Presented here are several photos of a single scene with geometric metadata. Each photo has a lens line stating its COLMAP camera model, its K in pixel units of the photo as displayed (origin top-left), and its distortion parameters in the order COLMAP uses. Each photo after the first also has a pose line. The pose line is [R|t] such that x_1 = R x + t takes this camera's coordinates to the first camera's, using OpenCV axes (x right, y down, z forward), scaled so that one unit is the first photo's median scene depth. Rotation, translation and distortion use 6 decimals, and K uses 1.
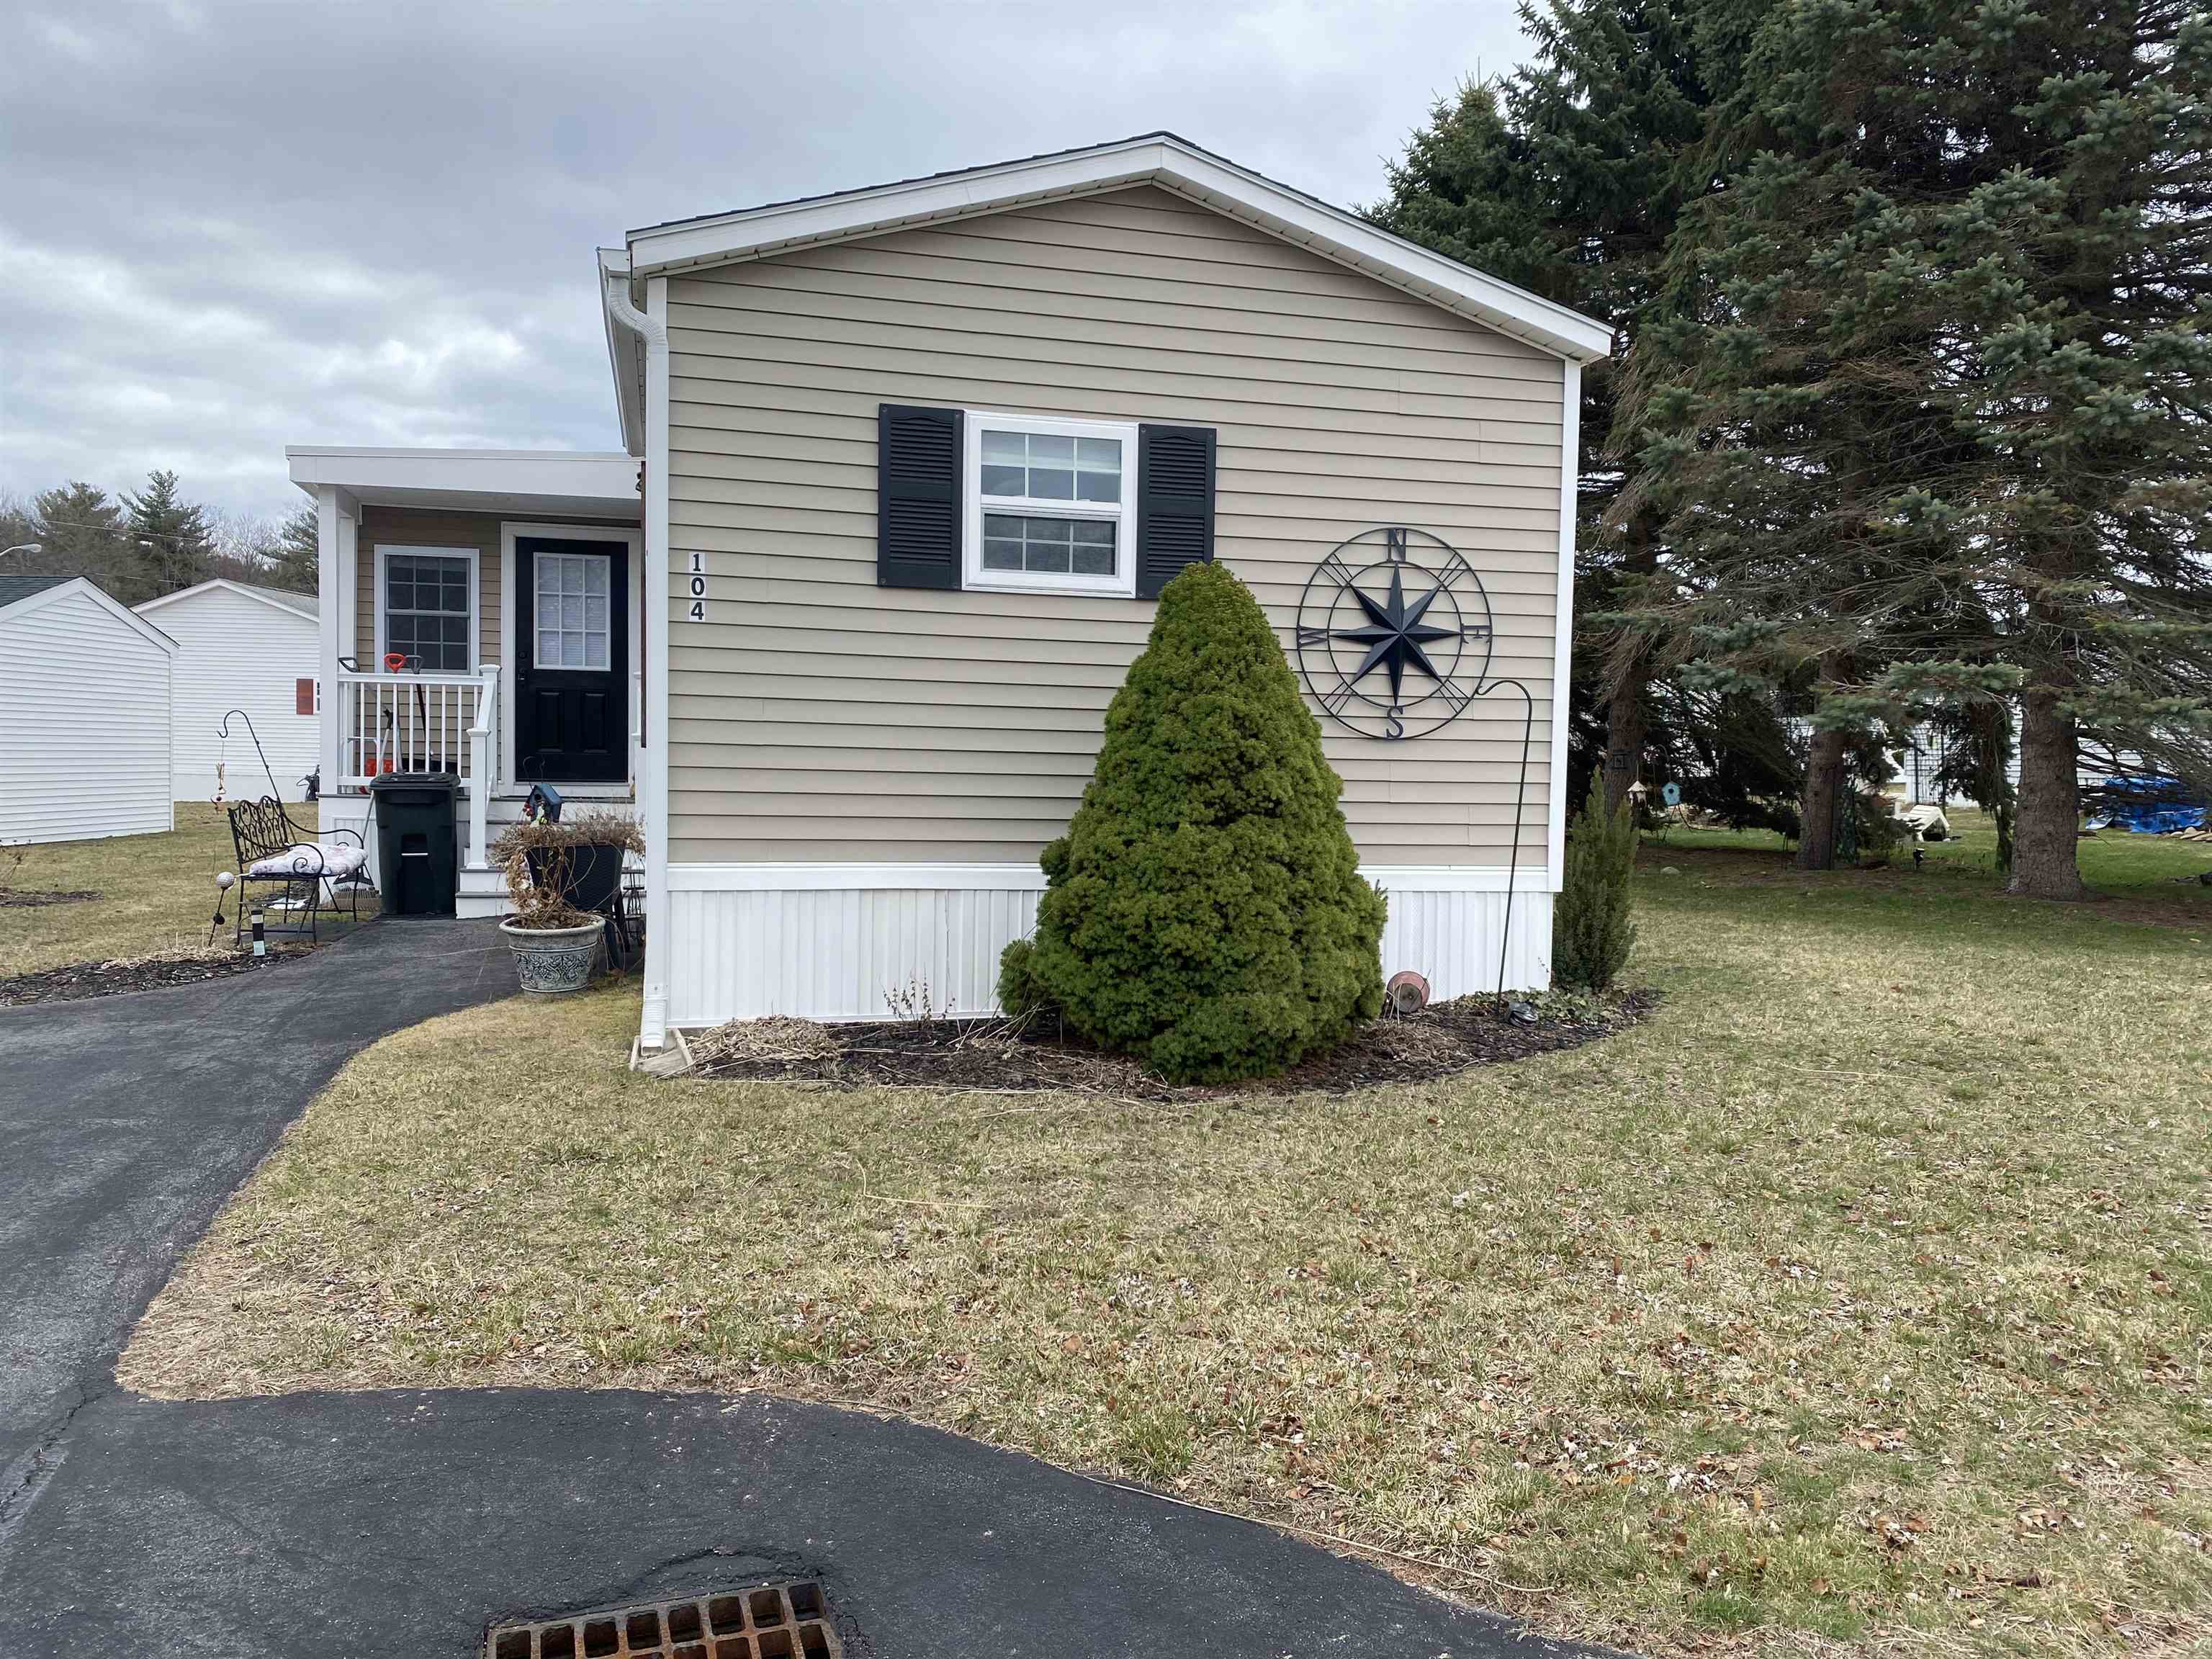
lens RADIAL K [[1658.8, 0, 1105.7], [0, 1658.8, 857.0], [0, 0, 1]] dist [0.083189, -0.002430]
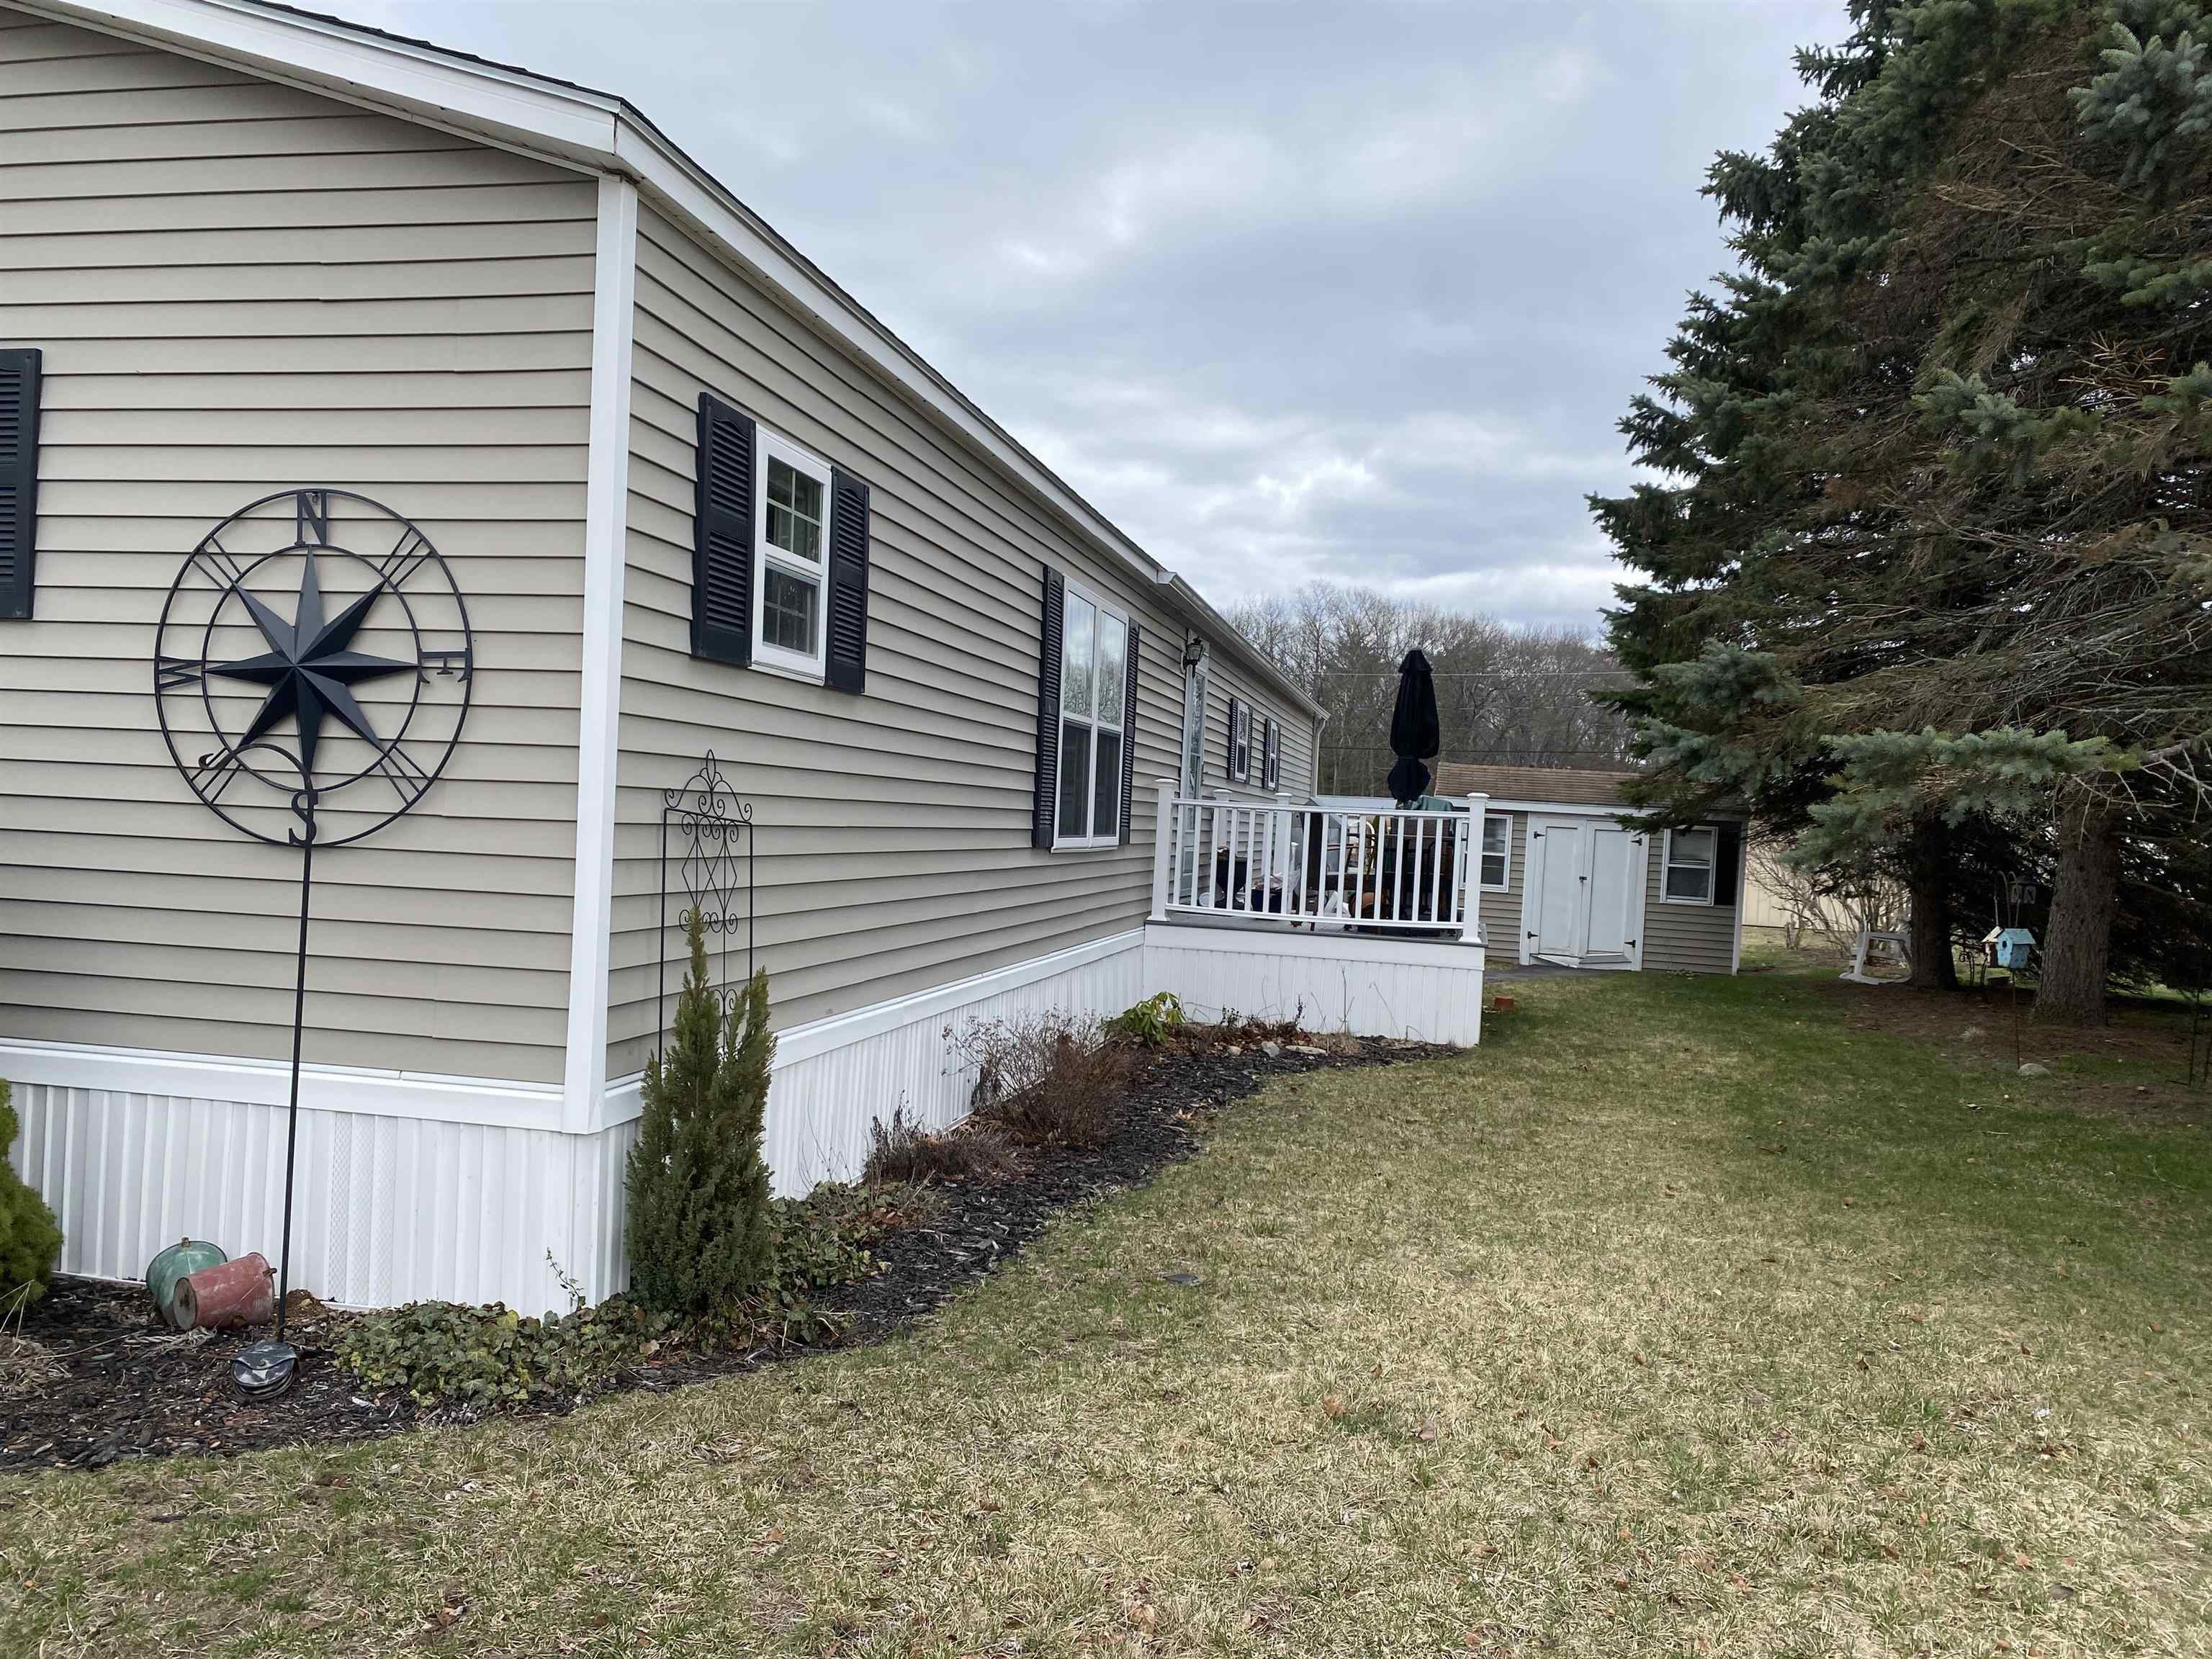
lens RADIAL K [[1642.7, 0, 1106.0], [0, 1642.7, 829.5], [0, 0, 1]] dist [0.005579, 0.002524]
pose [[0.890194, 0.025436, -0.454872, 0.689989], [-0.058079, 0.996630, -0.057932, -0.060010], [0.451865, 0.077989, 0.888671, 0.618028]]
